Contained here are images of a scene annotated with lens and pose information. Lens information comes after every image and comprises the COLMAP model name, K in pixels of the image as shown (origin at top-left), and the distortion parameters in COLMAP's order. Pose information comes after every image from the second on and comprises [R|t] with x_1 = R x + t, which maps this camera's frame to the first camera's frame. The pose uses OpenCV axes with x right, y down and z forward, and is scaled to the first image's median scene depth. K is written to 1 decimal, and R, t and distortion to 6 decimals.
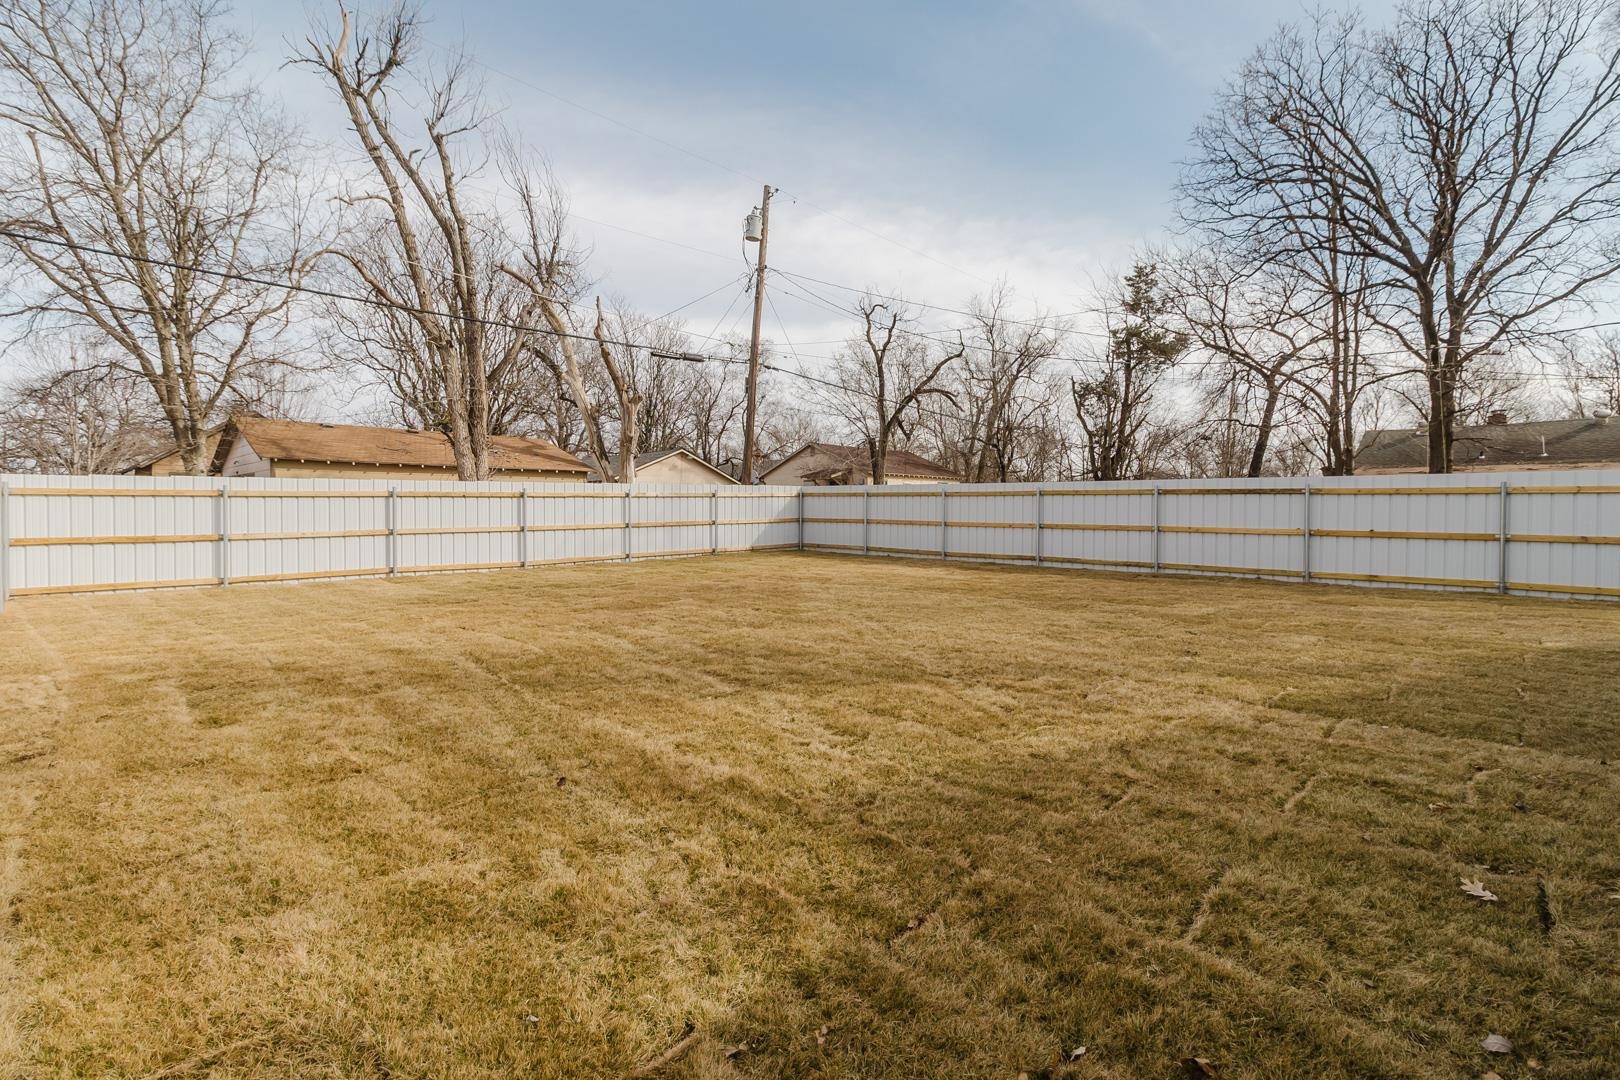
lens RADIAL K [[731.3, 0, 823.5], [0, 731.3, 535.3], [0, 0, 1]] dist [-0.001476, 0.000471]
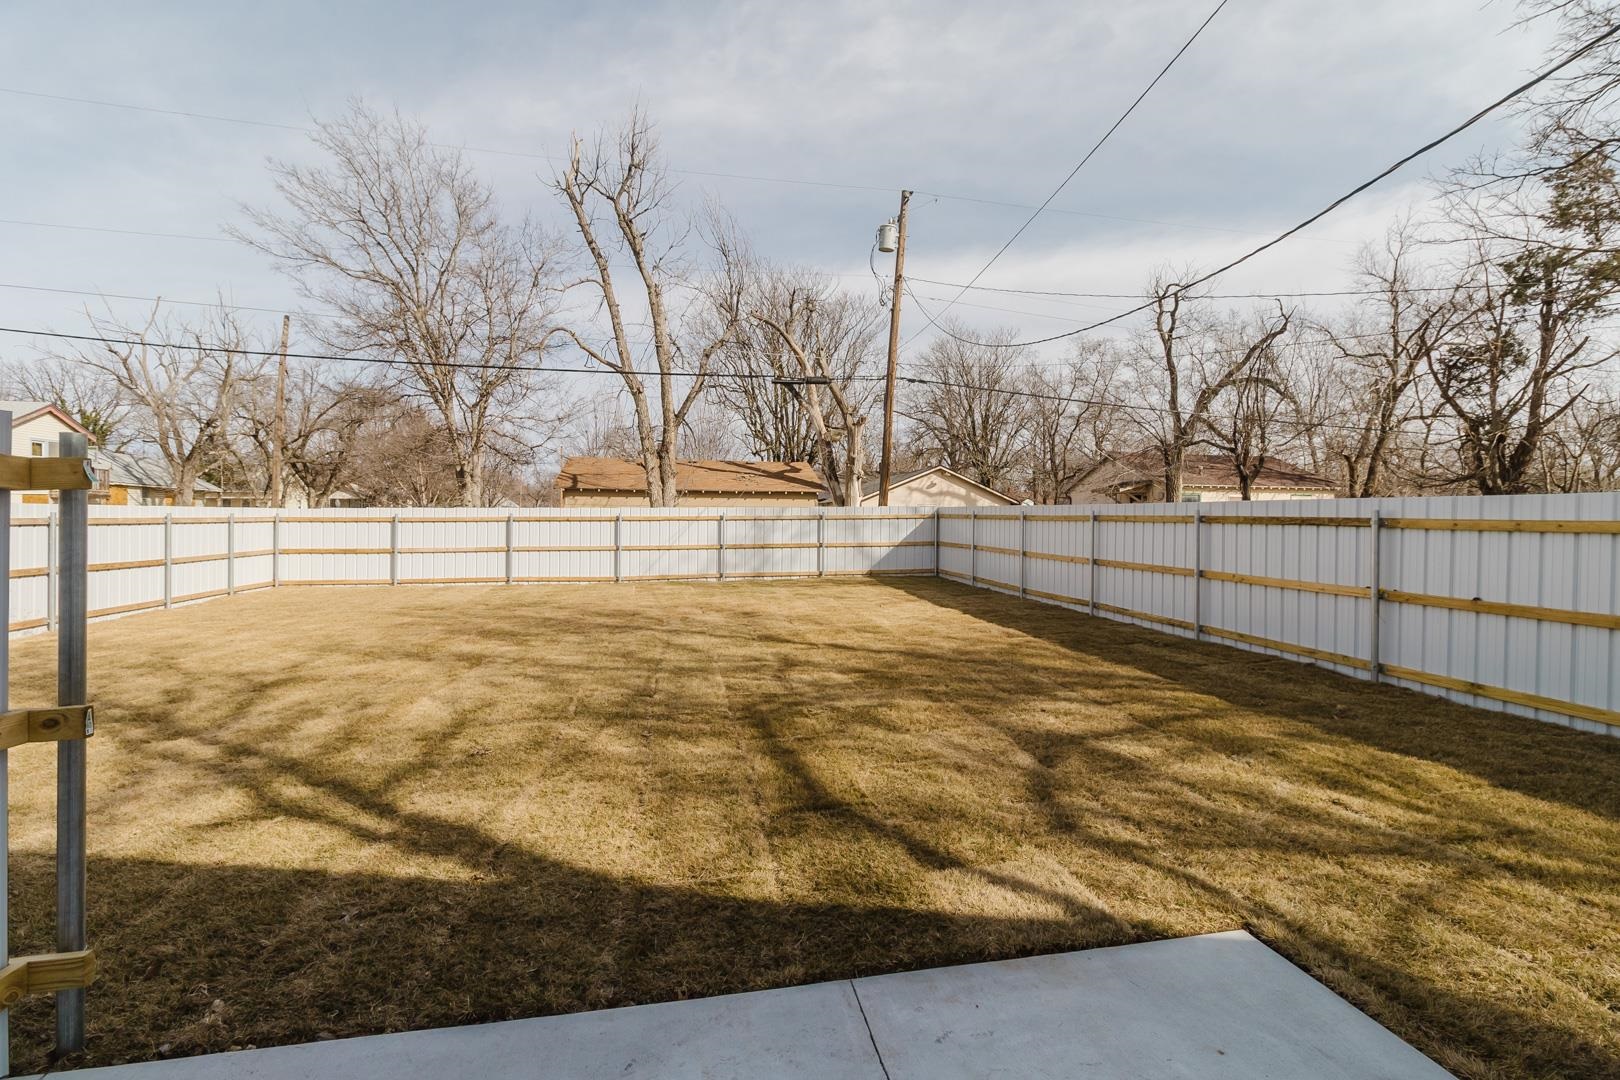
lens RADIAL K [[731.3, 0, 817.7], [0, 731.3, 532.1], [0, 0, 1]] dist [-0.001476, 0.000471]
pose [[0.826175, 0.014020, -0.563240, 0.372635], [-0.026518, 0.999550, -0.014016, -0.019550], [0.562790, 0.026515, 0.826175, 0.167542]]
